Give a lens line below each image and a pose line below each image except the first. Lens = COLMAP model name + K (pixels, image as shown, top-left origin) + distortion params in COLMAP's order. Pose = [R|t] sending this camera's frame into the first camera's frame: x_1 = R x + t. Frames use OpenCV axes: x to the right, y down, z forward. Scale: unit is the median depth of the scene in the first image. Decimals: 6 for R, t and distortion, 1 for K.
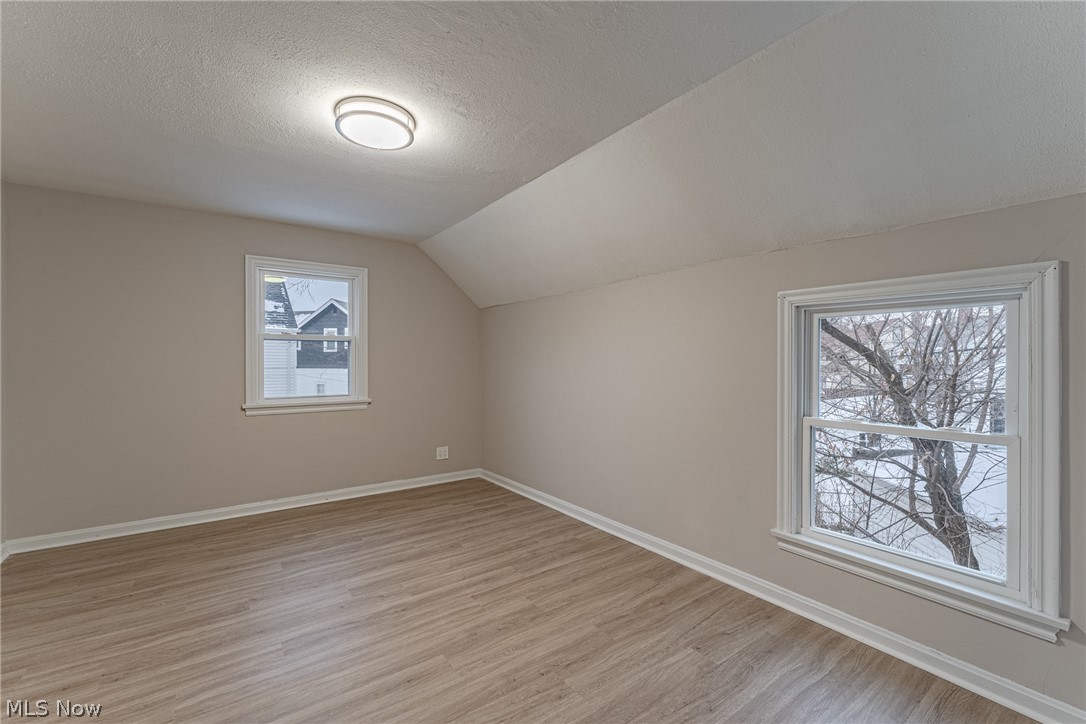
lens RADIAL K [[456.7, 0, 543.0], [0, 456.7, 362.0], [0, 0, 1]] dist [0.000500, 0.000228]
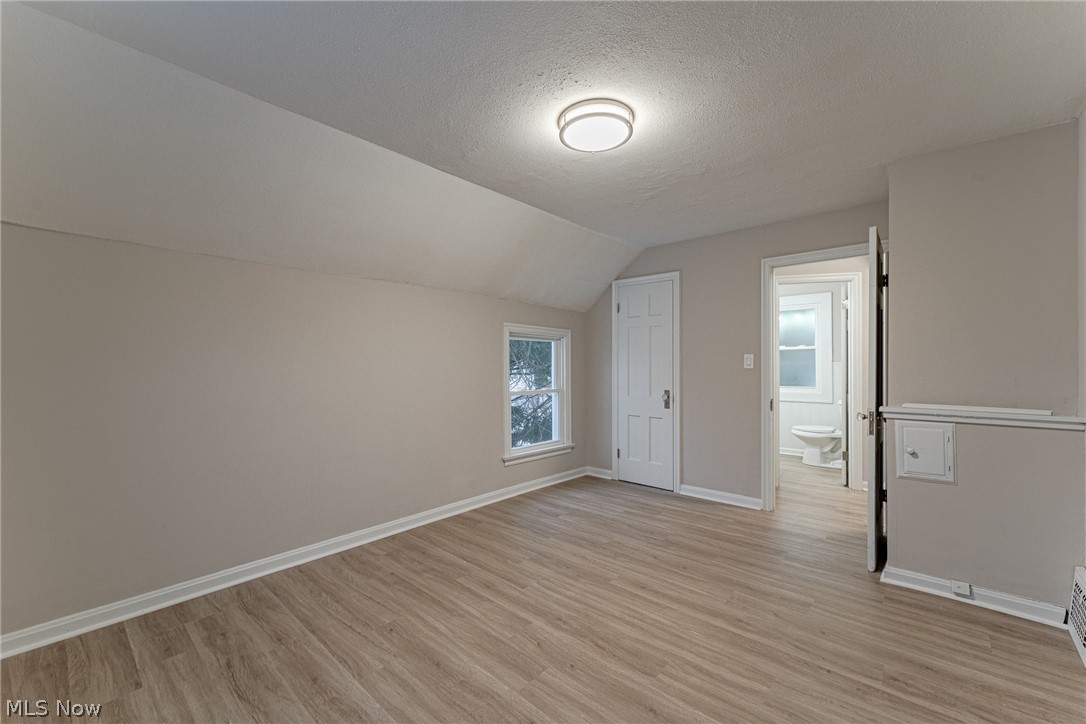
lens RADIAL K [[437.2, 0, 547.0], [0, 437.2, 363.6], [0, 0, 1]] dist [0.000056, -0.000090]
pose [[-0.220832, 0.000573, 0.975312, -1.047684], [0.001088, 0.999999, -0.000341, 0.004948], [-0.975311, 0.000986, -0.220832, 1.077297]]
